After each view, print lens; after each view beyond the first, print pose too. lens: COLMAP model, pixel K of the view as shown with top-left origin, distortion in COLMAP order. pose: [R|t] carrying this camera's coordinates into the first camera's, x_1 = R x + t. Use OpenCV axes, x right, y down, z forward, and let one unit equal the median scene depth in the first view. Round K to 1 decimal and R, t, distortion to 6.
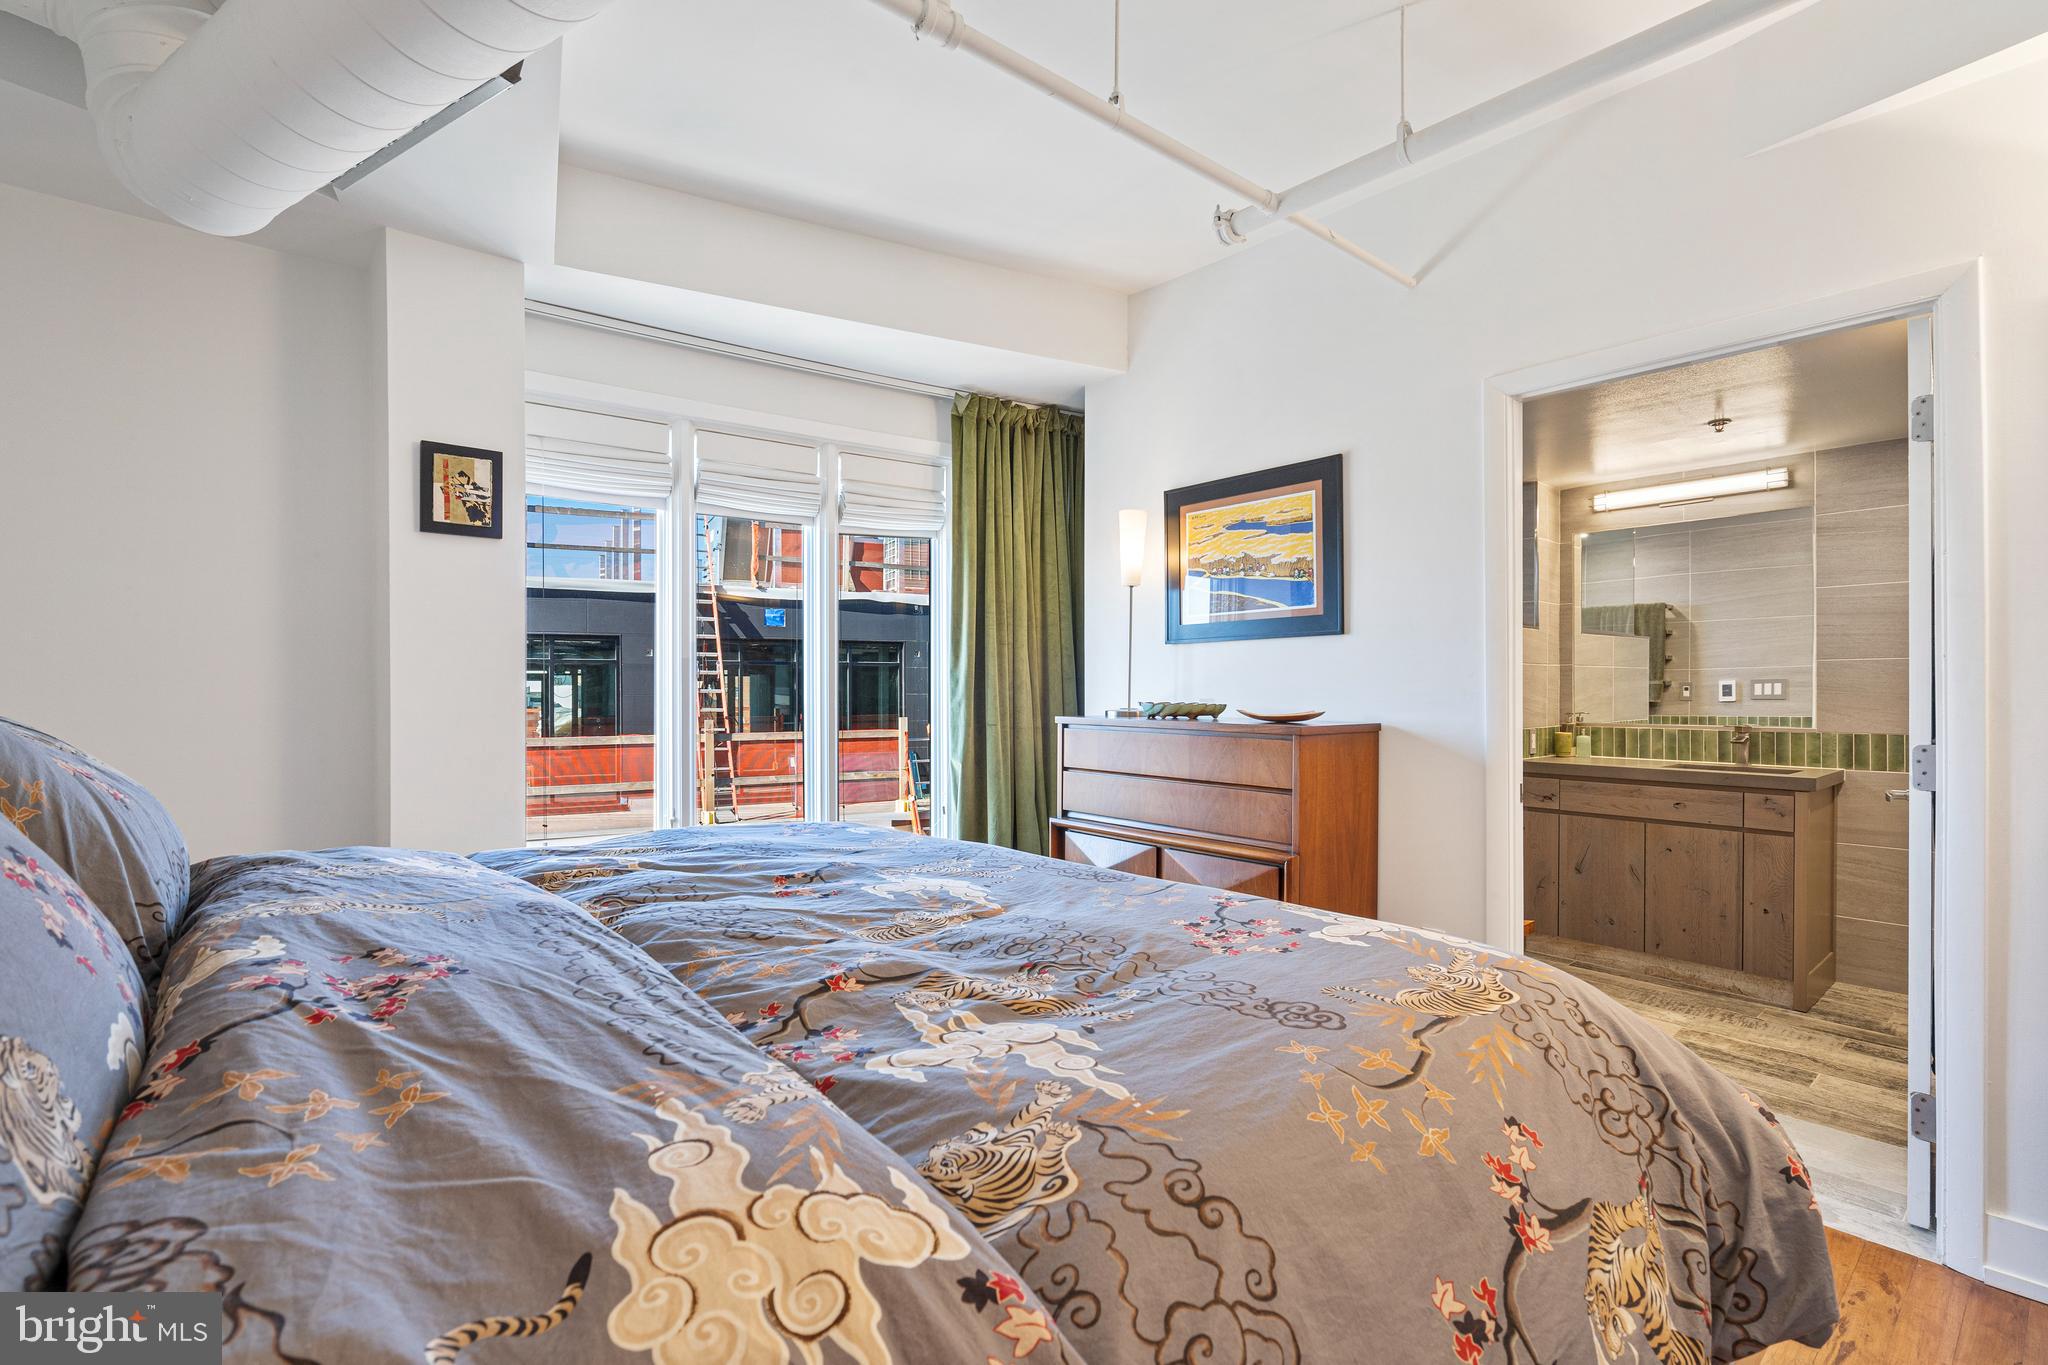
lens RADIAL K [[927.2, 0, 1018.6], [0, 927.2, 687.5], [0, 0, 1]] dist [-0.006509, 0.002842]
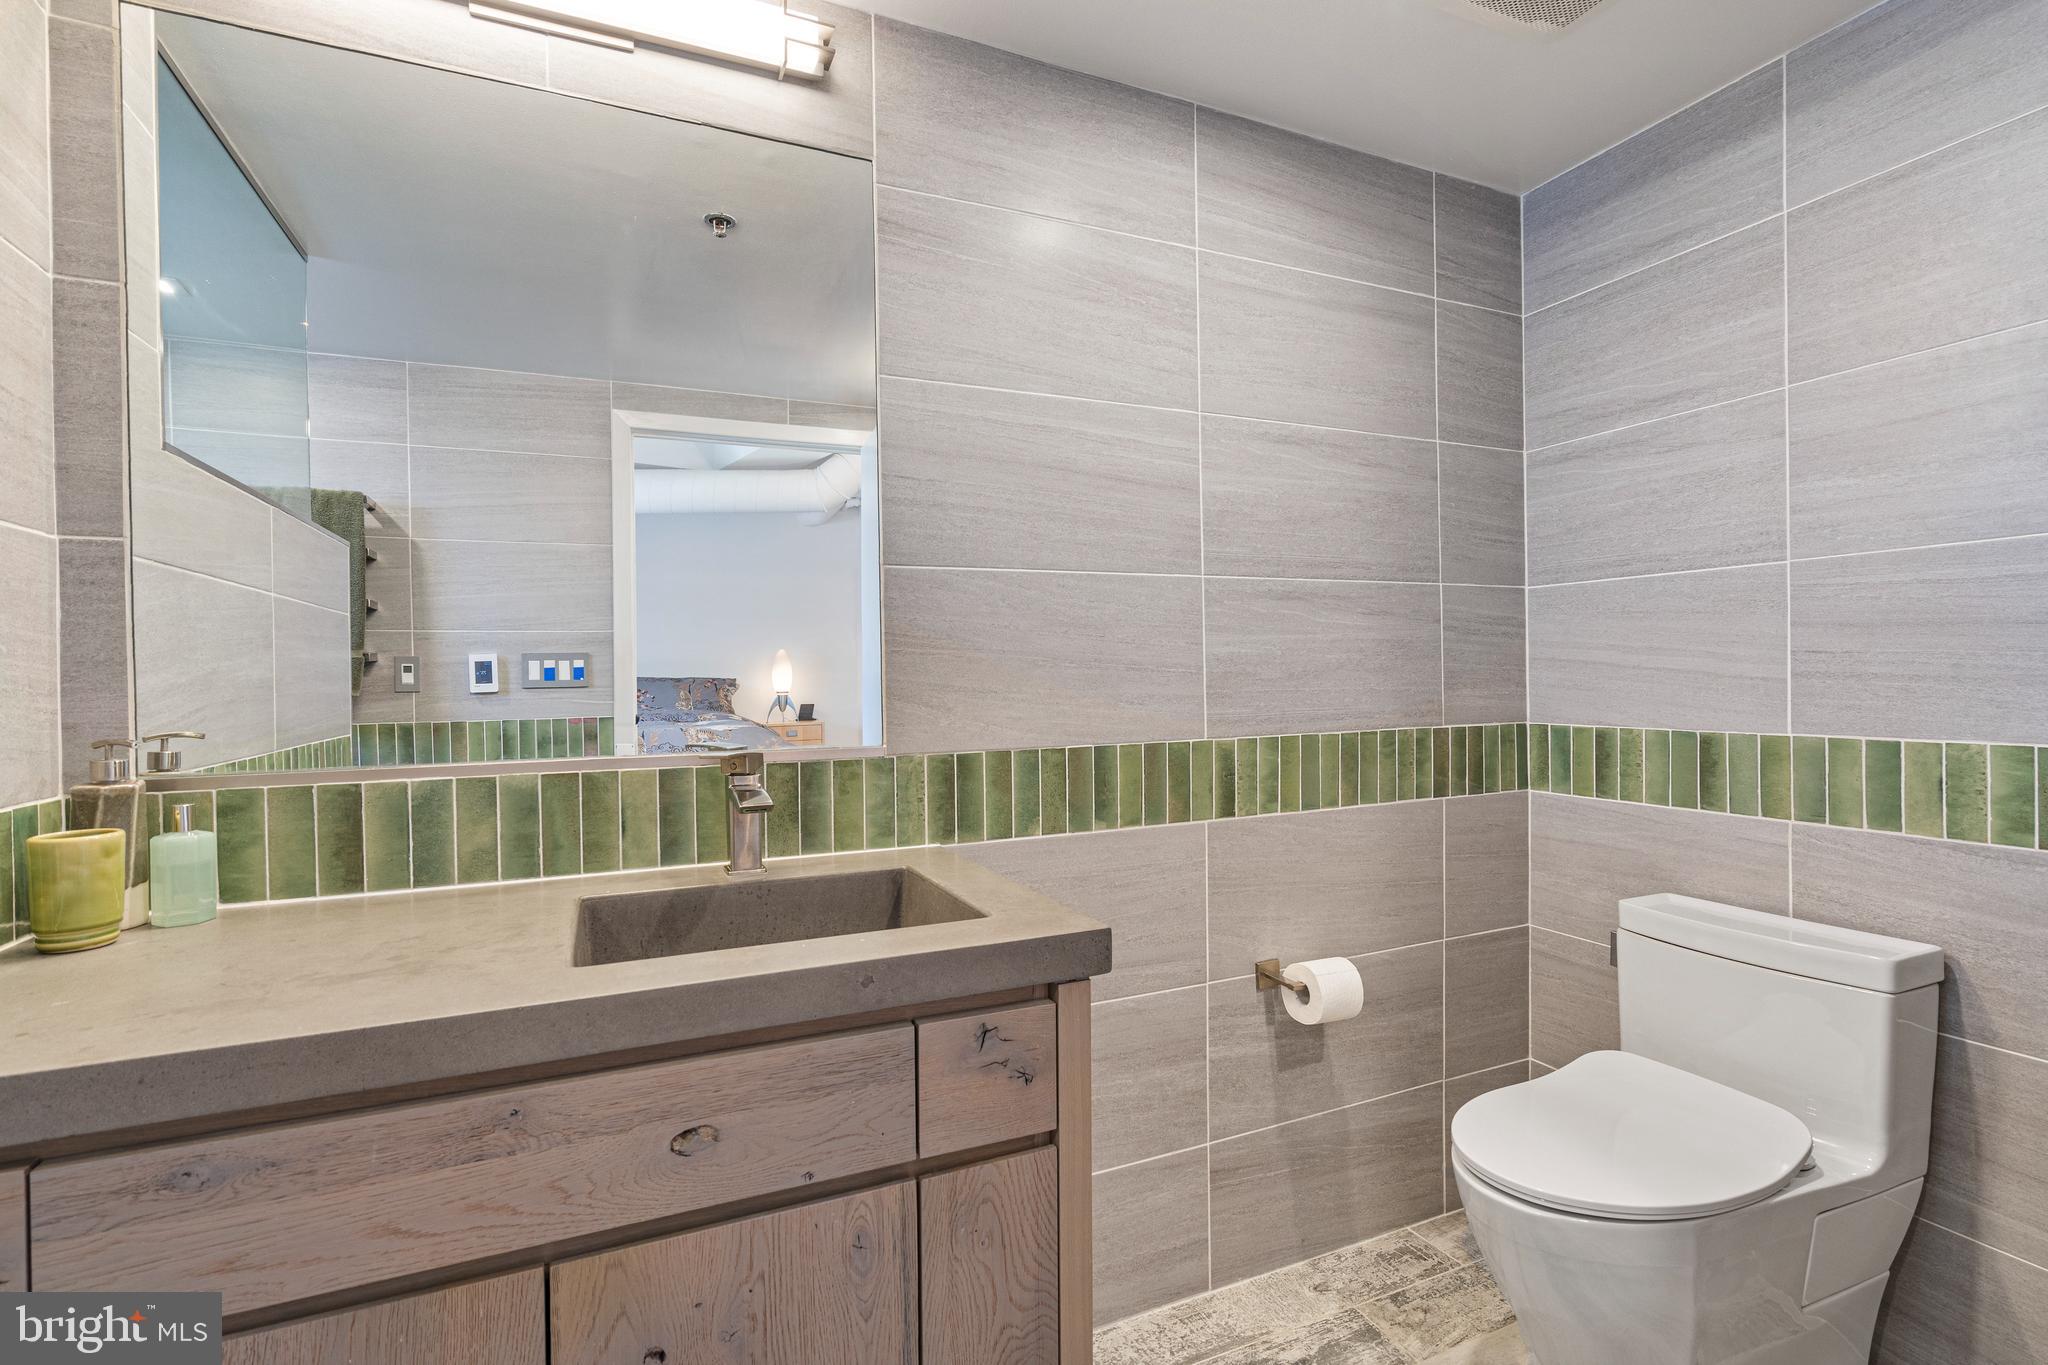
lens RADIAL K [[927.2, 0, 1007.6], [0, 927.2, 684.6], [0, 0, 1]] dist [-0.006509, 0.002842]
pose [[0.279379, -0.007884, 0.960149, 0.440727], [0.014102, 0.999892, 0.004107, 0.015768], [-0.960077, 0.012393, 0.279460, 0.727734]]
